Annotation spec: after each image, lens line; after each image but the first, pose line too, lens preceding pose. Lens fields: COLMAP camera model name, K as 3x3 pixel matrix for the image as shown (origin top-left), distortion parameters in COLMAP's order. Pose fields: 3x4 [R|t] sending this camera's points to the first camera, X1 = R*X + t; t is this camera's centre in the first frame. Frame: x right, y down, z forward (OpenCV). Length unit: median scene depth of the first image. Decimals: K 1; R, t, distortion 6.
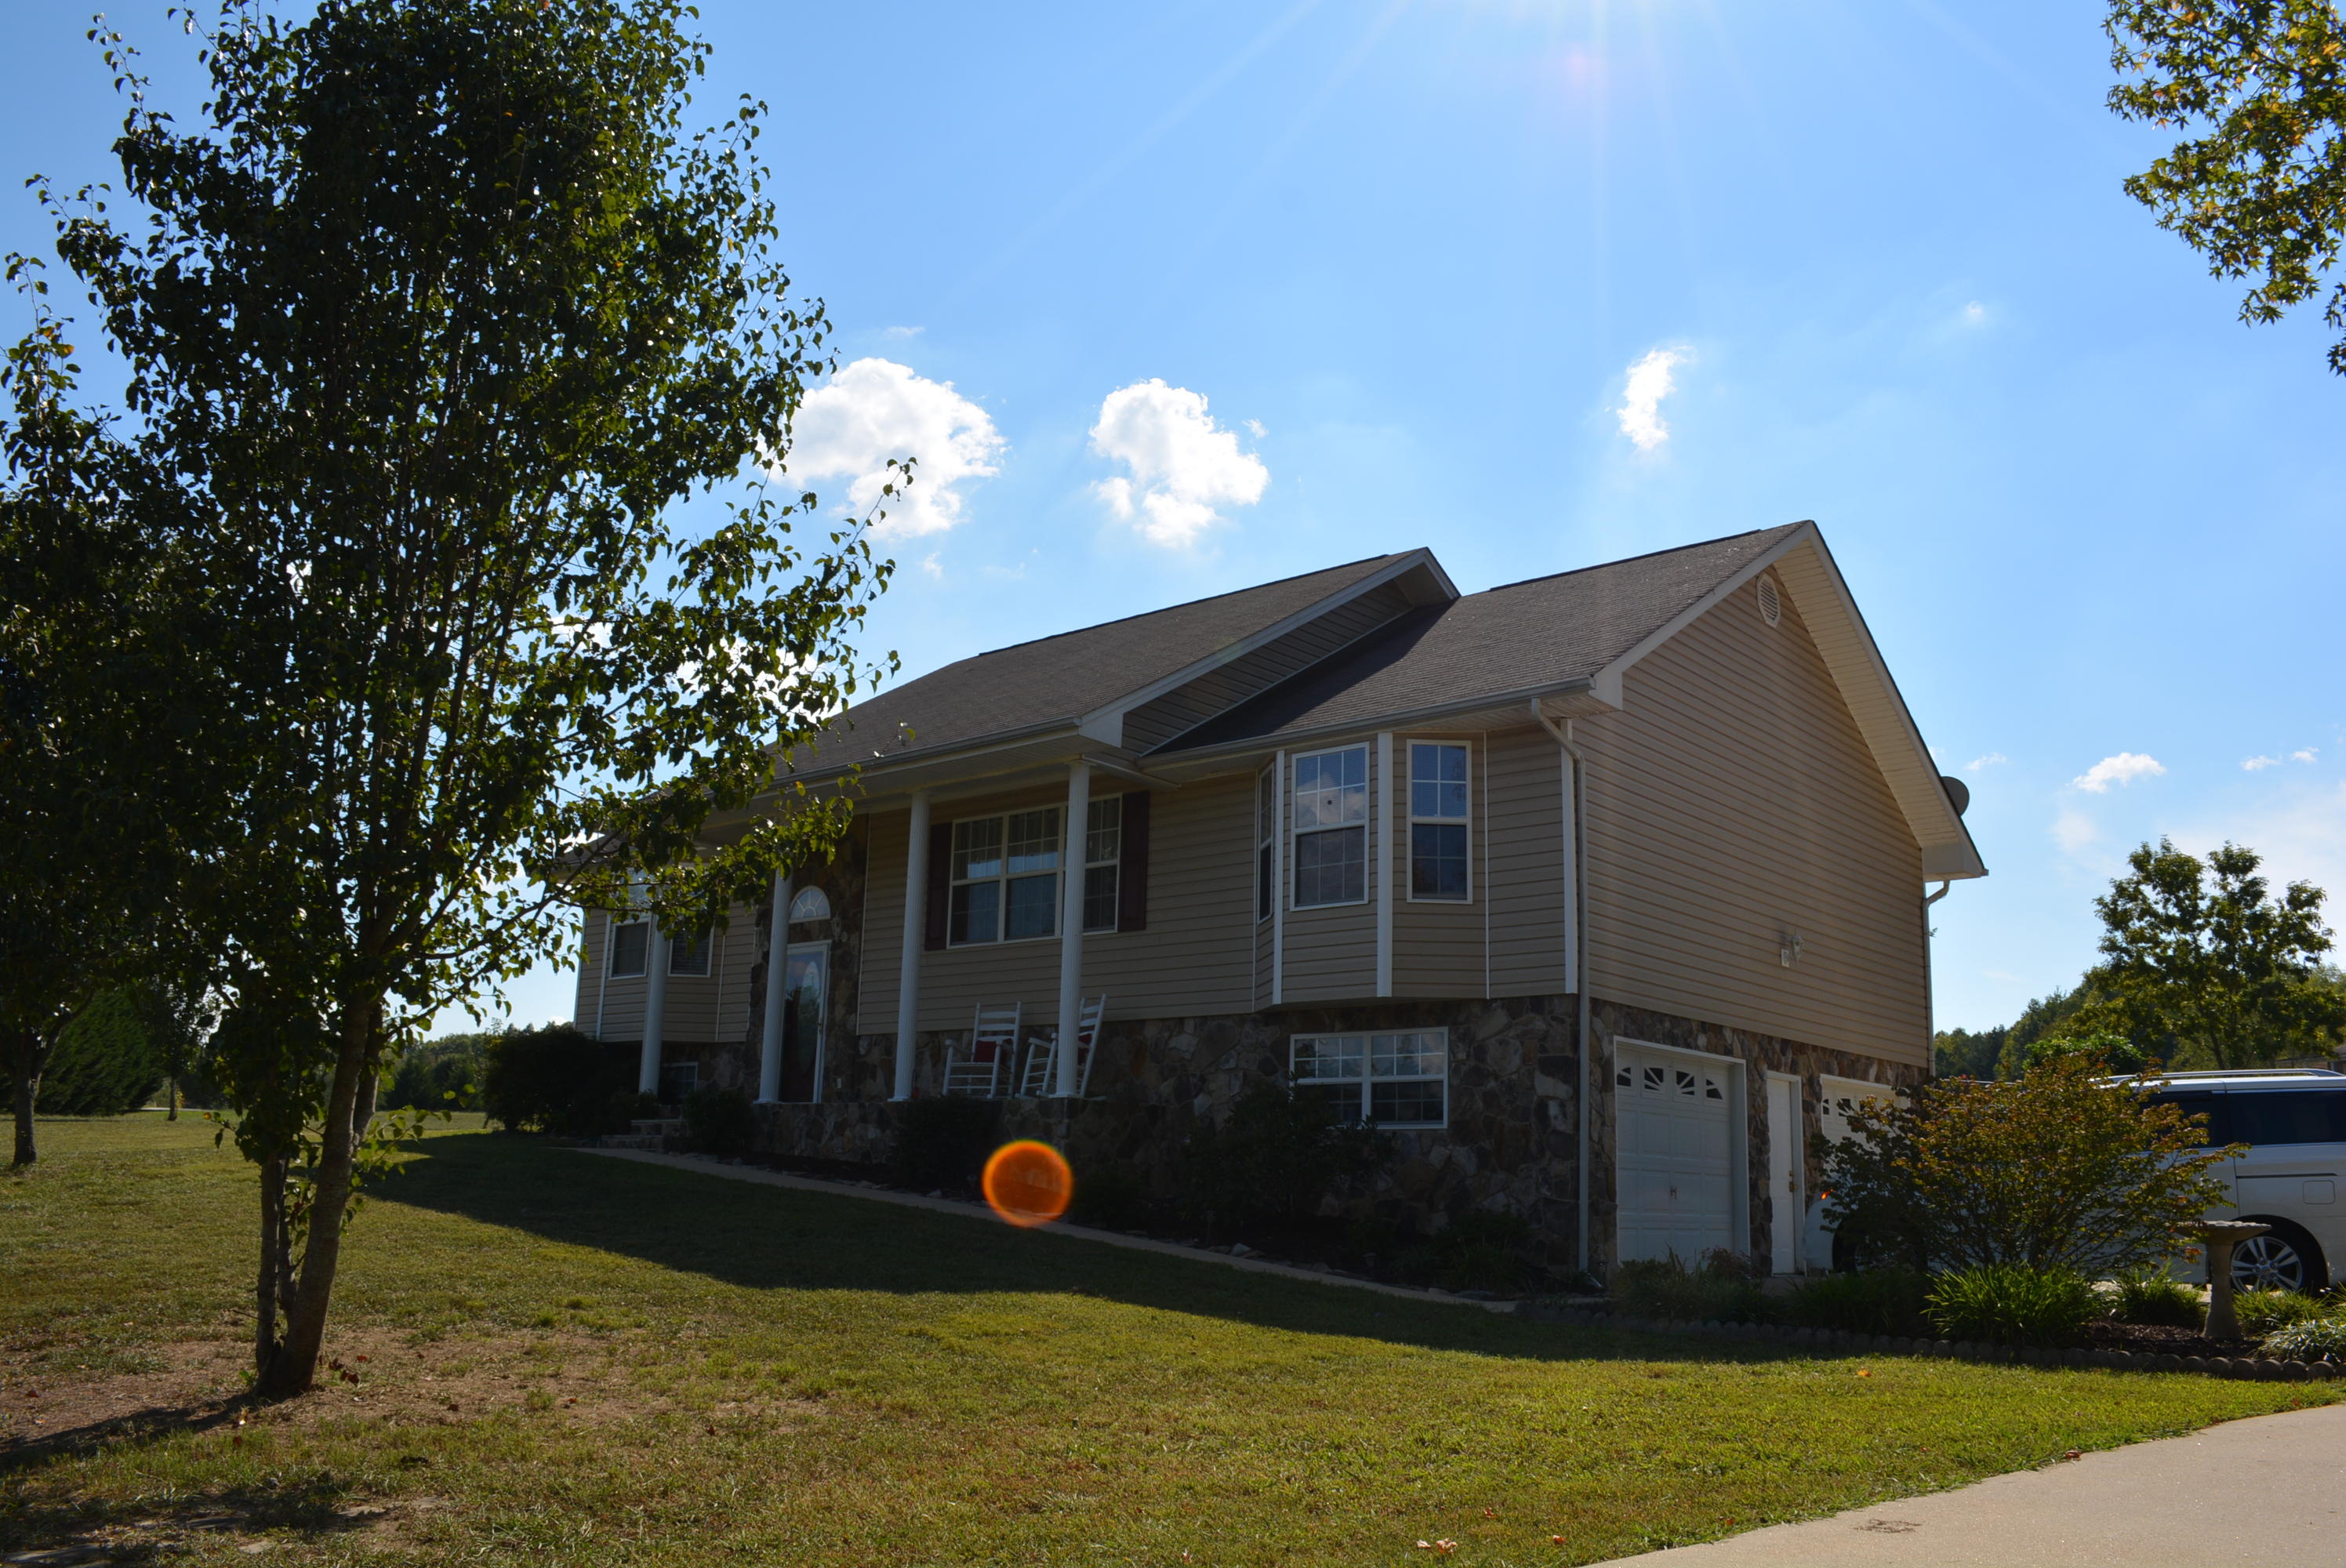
lens RADIAL K [[1852.5, 0, 1156.7], [0, 1852.5, 798.5], [0, 0, 1]] dist [-0.089664, 0.019014]
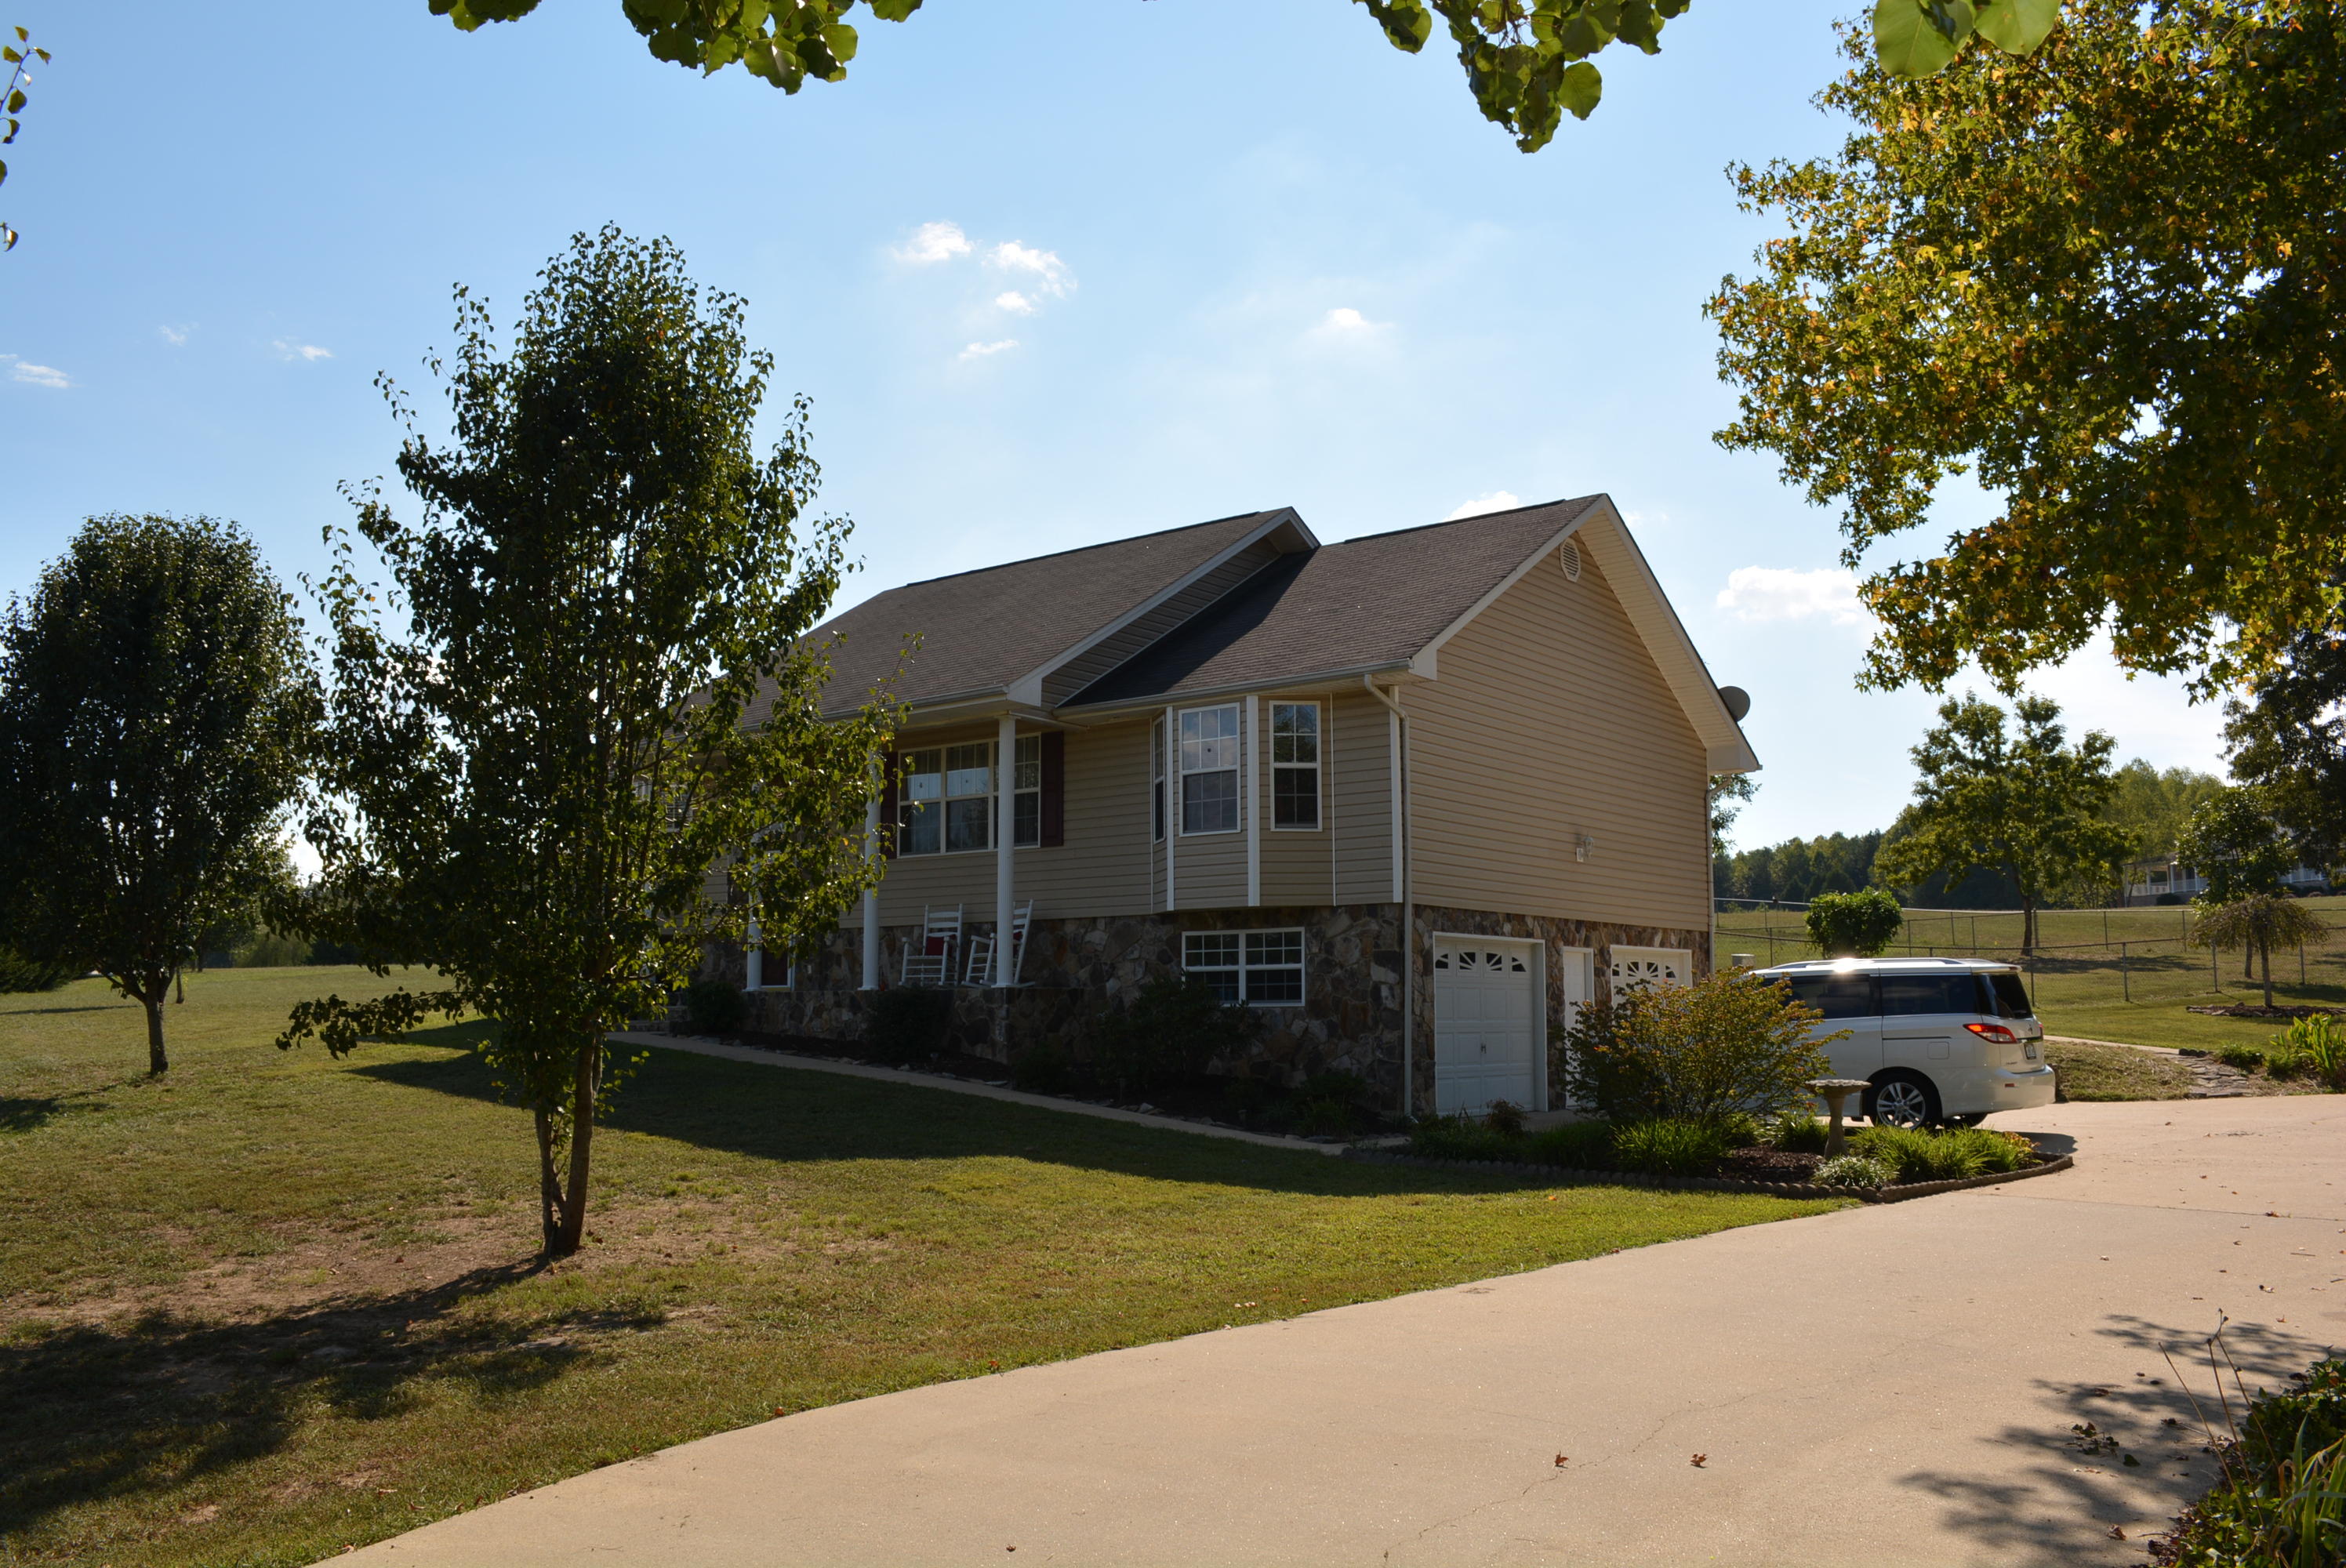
lens RADIAL K [[1852.5, 0, 1153.4], [0, 1852.5, 803.8], [0, 0, 1]] dist [-0.089664, 0.019014]
pose [[0.998358, -0.026145, 0.050970, -0.009445], [0.020806, 0.994504, 0.102607, -0.092958], [-0.053372, -0.101378, 0.993415, -0.253141]]
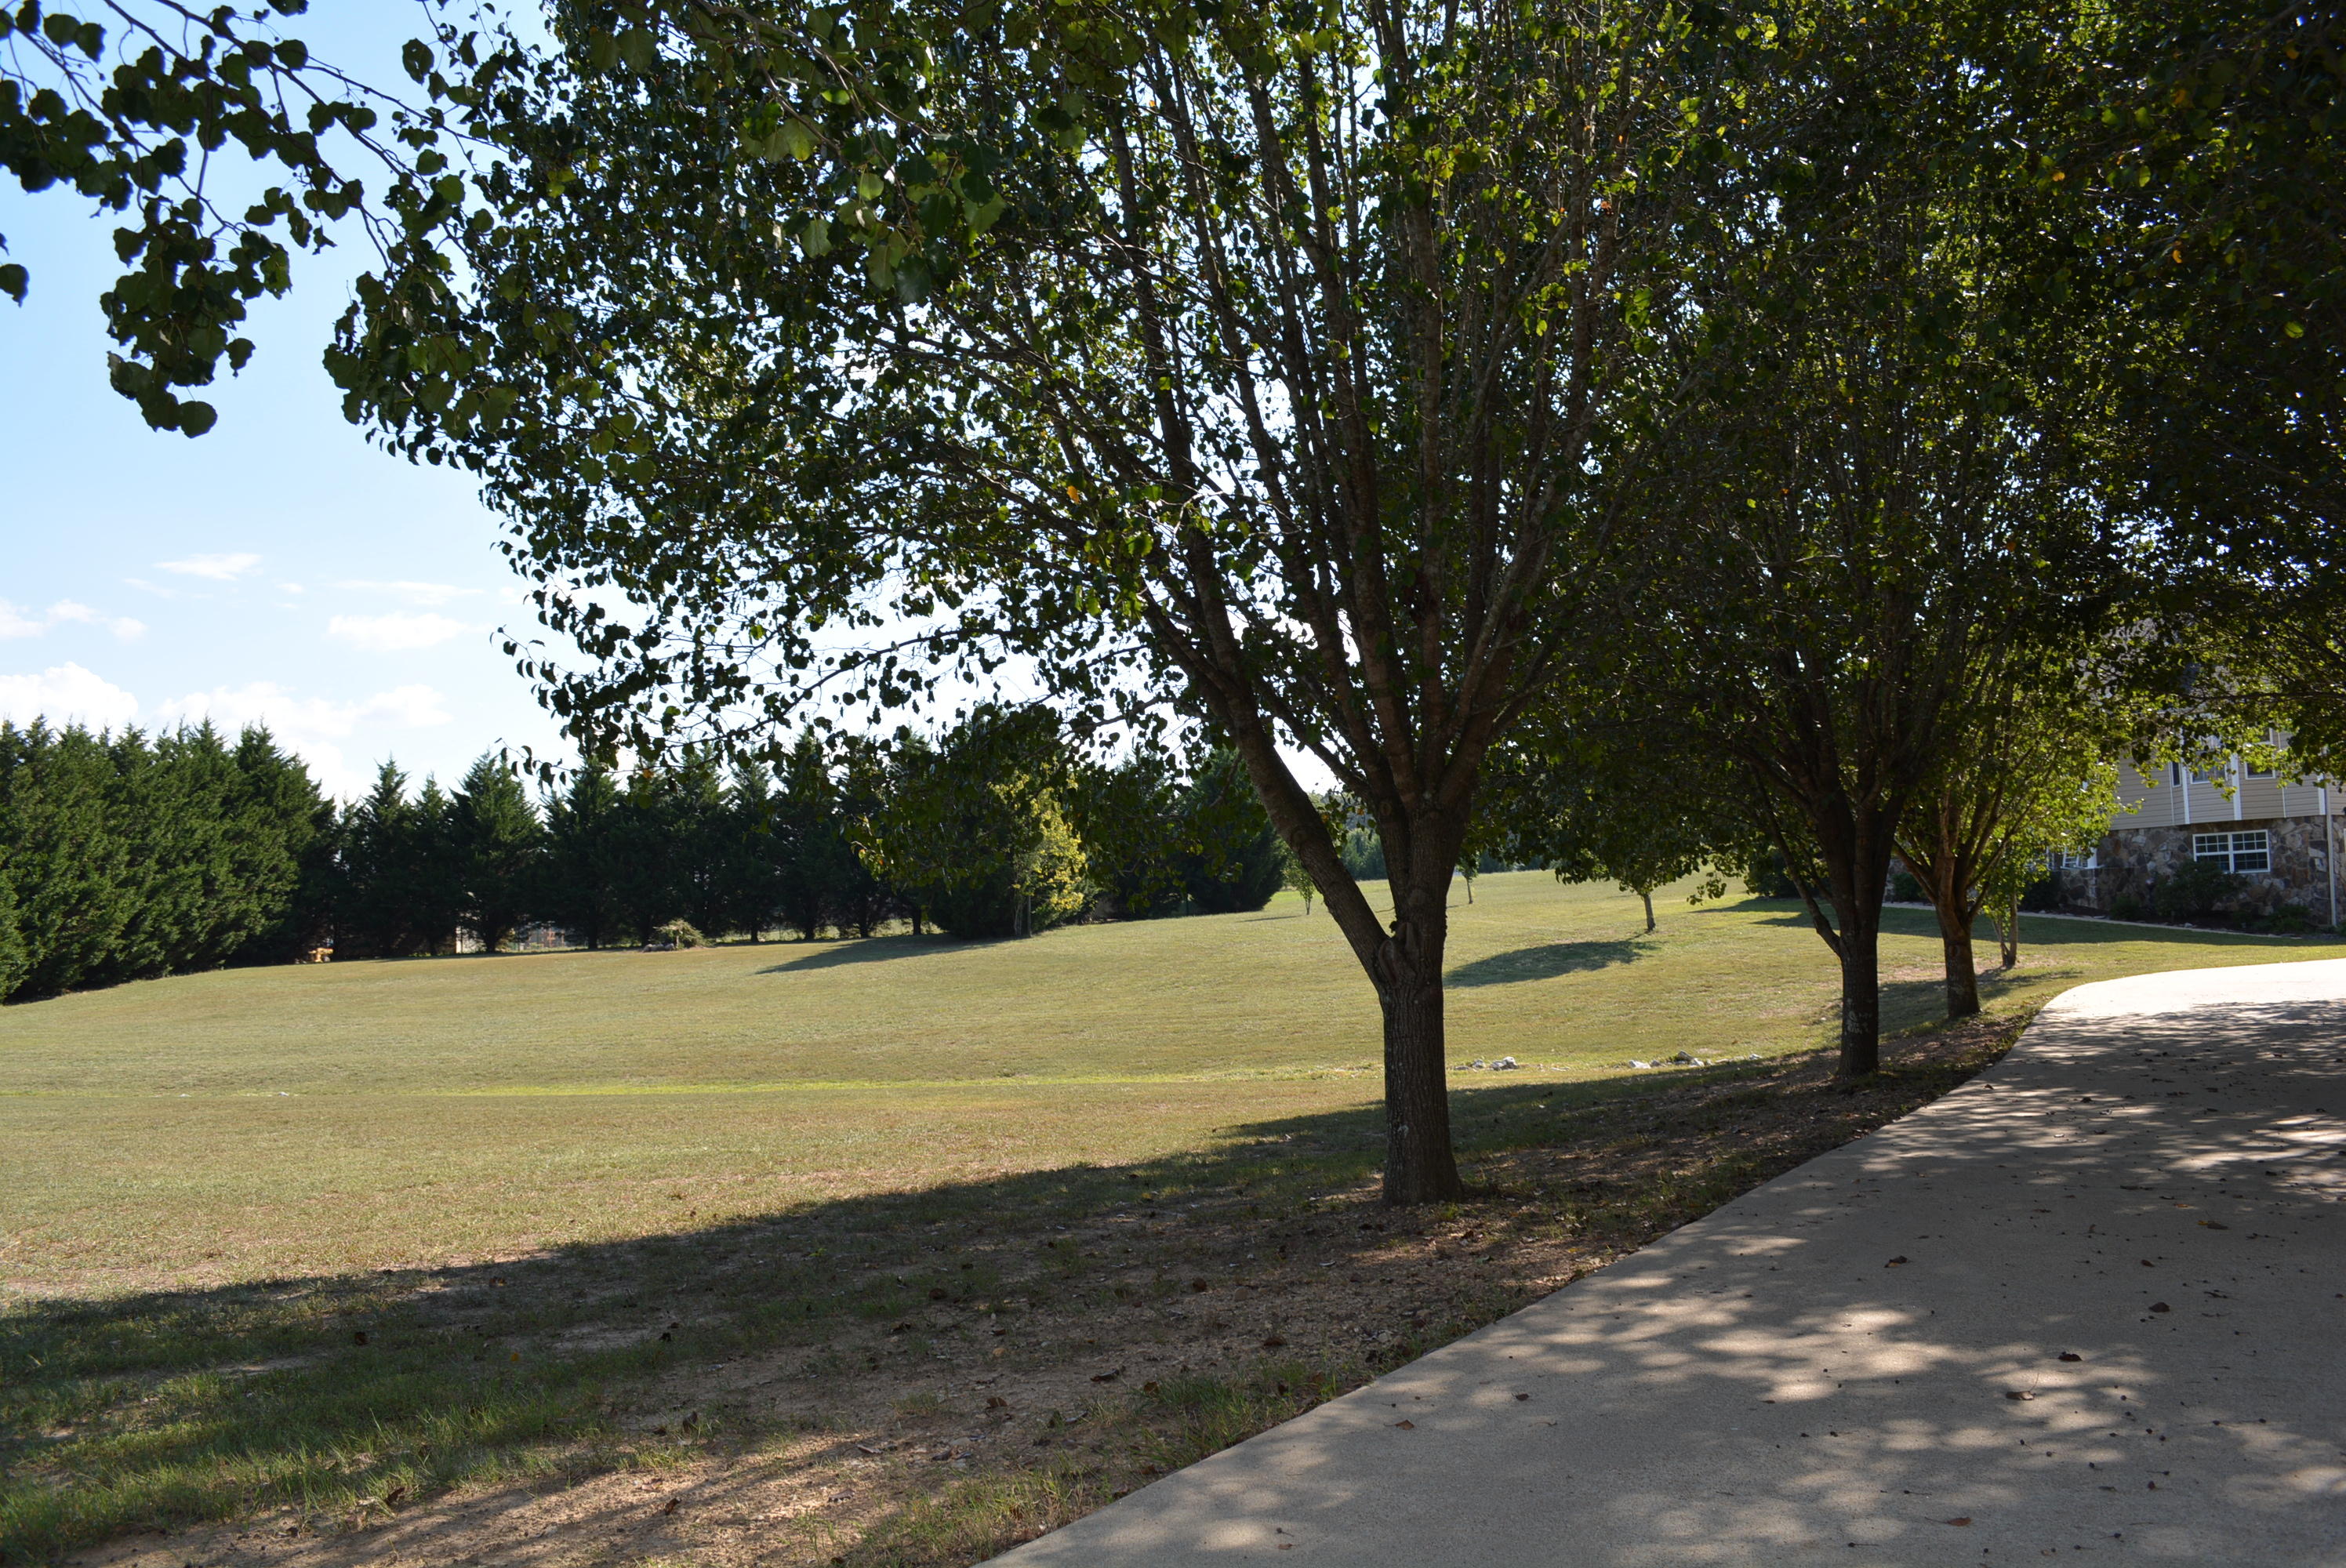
lens RADIAL K [[1852.5, 0, 1159.4], [0, 1852.5, 779.5], [0, 0, 1]] dist [-0.089664, 0.019014]
pose [[0.922410, -0.086636, -0.376369, -0.279987], [0.136360, 0.984809, 0.107502, -0.377679], [0.361338, -0.150482, 0.920212, -1.612876]]
